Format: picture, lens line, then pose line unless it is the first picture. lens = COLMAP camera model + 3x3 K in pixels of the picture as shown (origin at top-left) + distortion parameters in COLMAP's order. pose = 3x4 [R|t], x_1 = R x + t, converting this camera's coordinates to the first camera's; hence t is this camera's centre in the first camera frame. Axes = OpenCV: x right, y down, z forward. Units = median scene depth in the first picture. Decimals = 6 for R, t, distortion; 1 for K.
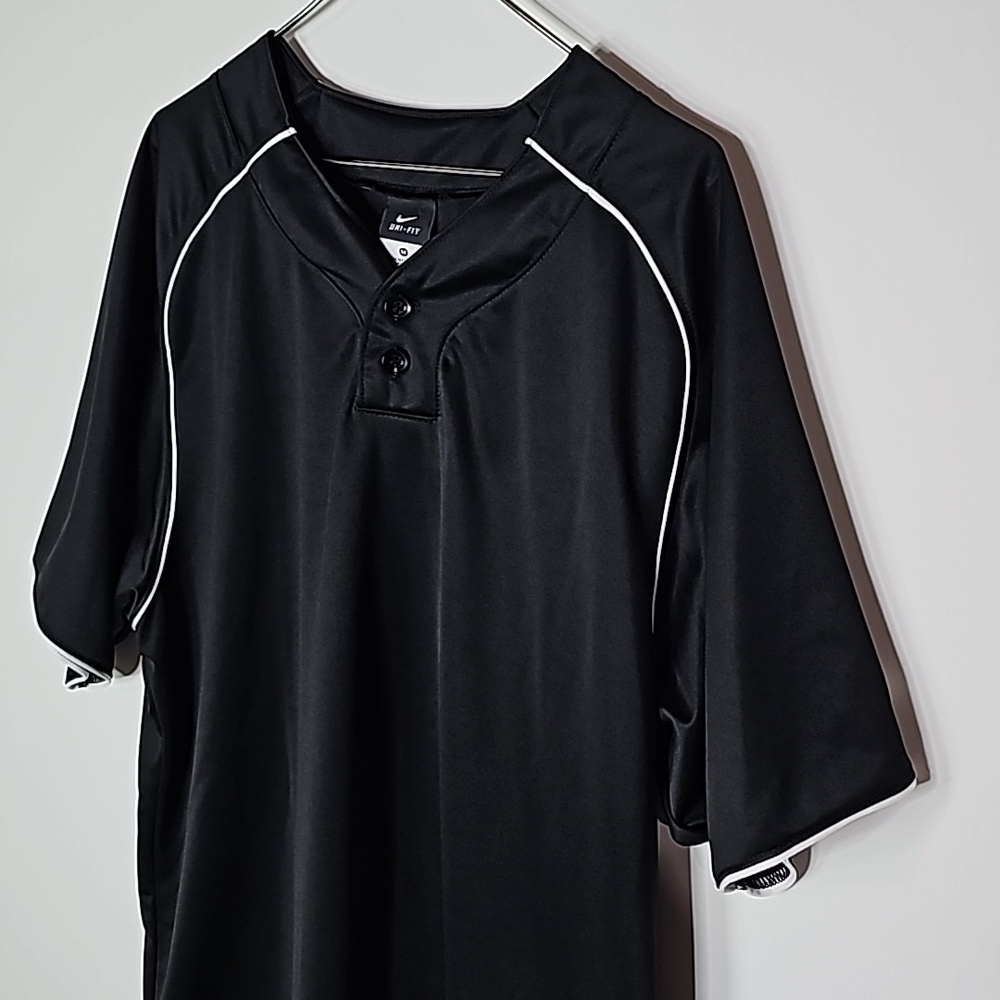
lens RADIAL K [[1569.5, 0, 500.0], [0, 1569.5, 500.0], [0, 0, 1]] dist [0.273091, -1.111993]
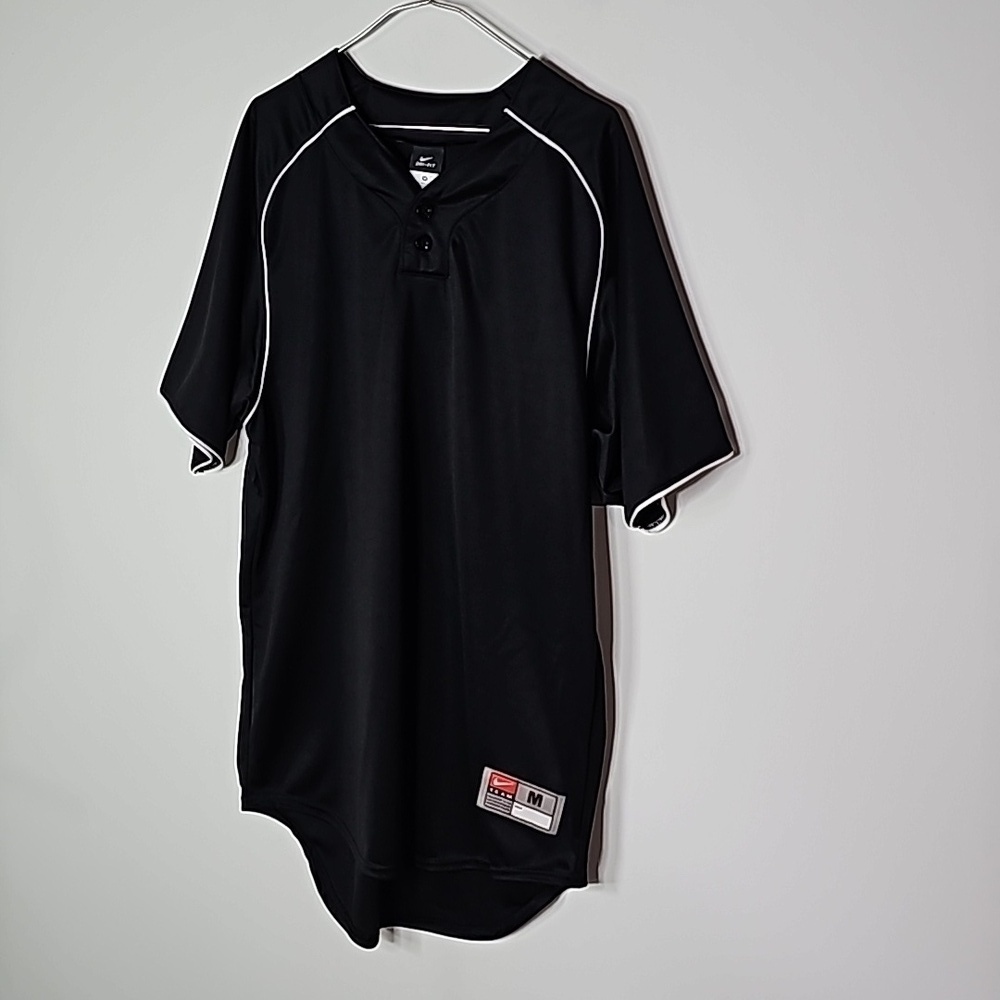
lens RADIAL K [[1569.5, 0, 500.0], [0, 1569.5, 500.0], [0, 0, 1]] dist [0.273091, -1.111993]
pose [[0.987310, -0.040032, 0.153675, -0.257193], [0.042396, 0.999027, -0.012138, 0.211662], [-0.153040, 0.018499, 0.988047, -0.684482]]
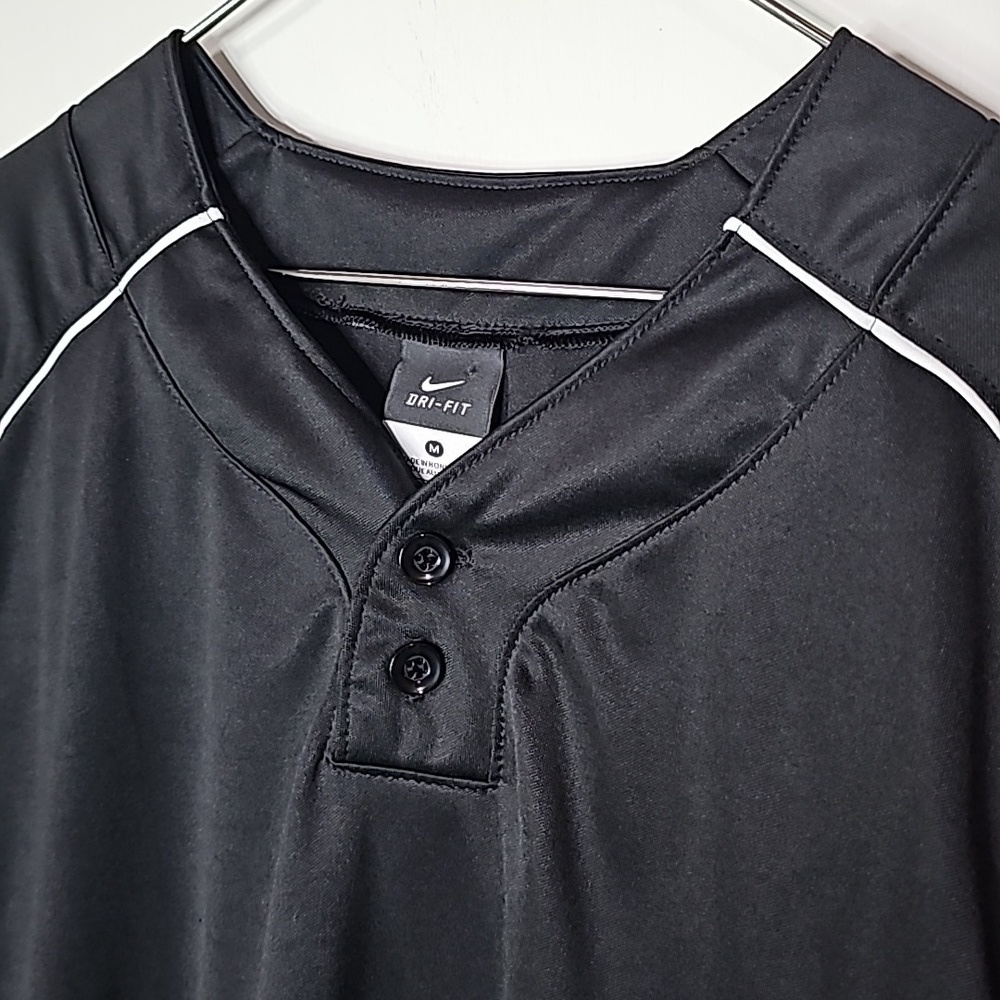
lens RADIAL K [[1569.5, 0, 500.0], [0, 1569.5, 500.0], [0, 0, 1]] dist [0.273091, -1.111993]
pose [[0.996200, 0.015862, 0.085635, -0.083180], [-0.005167, 0.992307, -0.123694, -0.079408], [-0.086938, 0.122782, 0.988618, 0.507967]]
